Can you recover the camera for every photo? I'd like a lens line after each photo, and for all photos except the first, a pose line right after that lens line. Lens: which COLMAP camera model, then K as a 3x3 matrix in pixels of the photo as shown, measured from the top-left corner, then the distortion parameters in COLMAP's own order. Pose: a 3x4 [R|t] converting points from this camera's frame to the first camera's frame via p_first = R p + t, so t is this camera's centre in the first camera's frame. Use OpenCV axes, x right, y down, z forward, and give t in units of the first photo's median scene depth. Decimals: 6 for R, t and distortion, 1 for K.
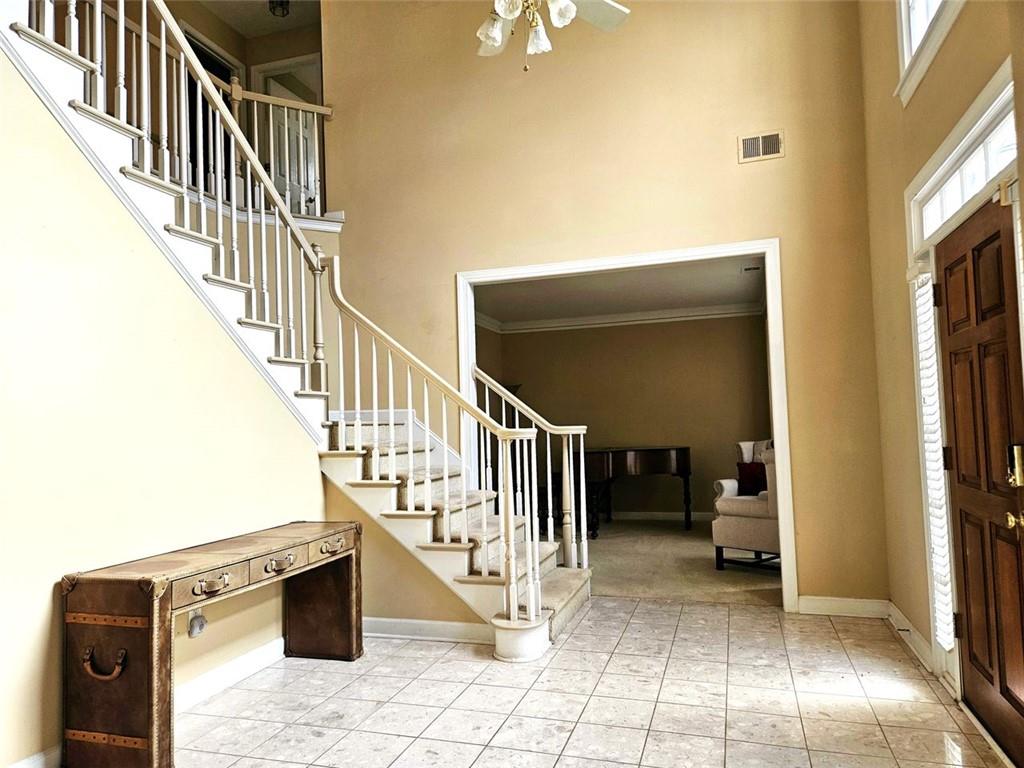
lens RADIAL K [[682.2, 0, 511.9], [0, 682.2, 388.9], [0, 0, 1]] dist [-0.003903, -0.000925]
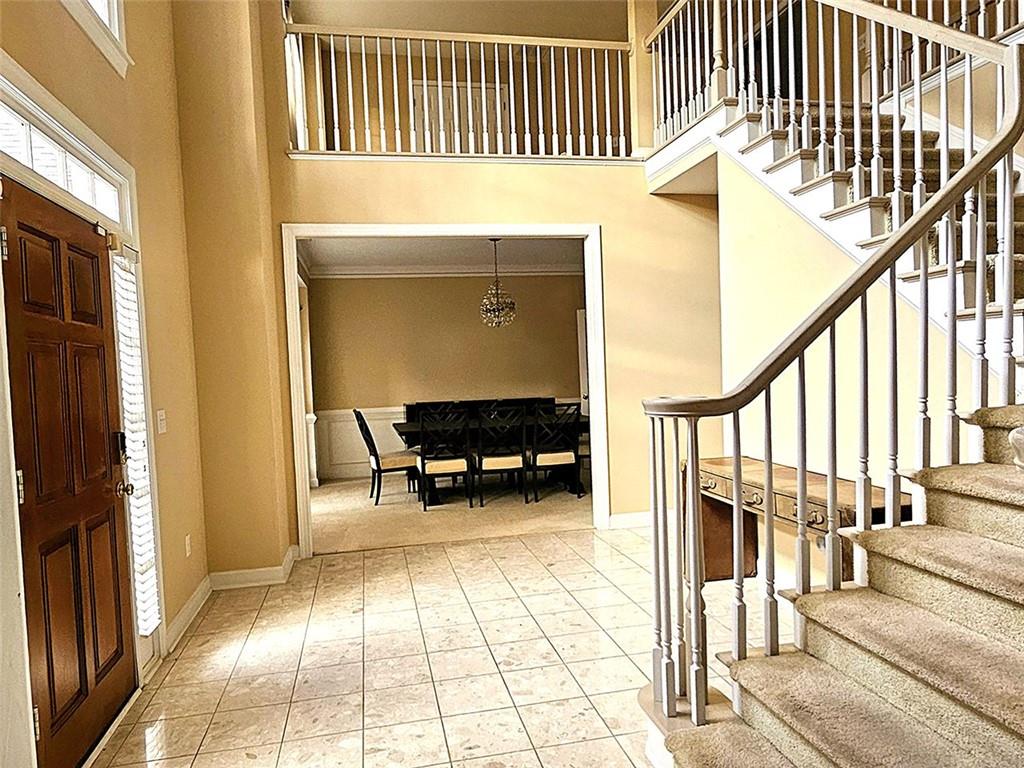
lens RADIAL K [[682.2, 0, 511.4], [0, 682.2, 388.8], [0, 0, 1]] dist [-0.003903, -0.000925]
pose [[-0.861844, 0.085377, -0.499935, 0.570968], [0.093474, 0.995582, 0.008881, 0.043095], [0.498485, -0.039077, -0.866017, 1.937956]]
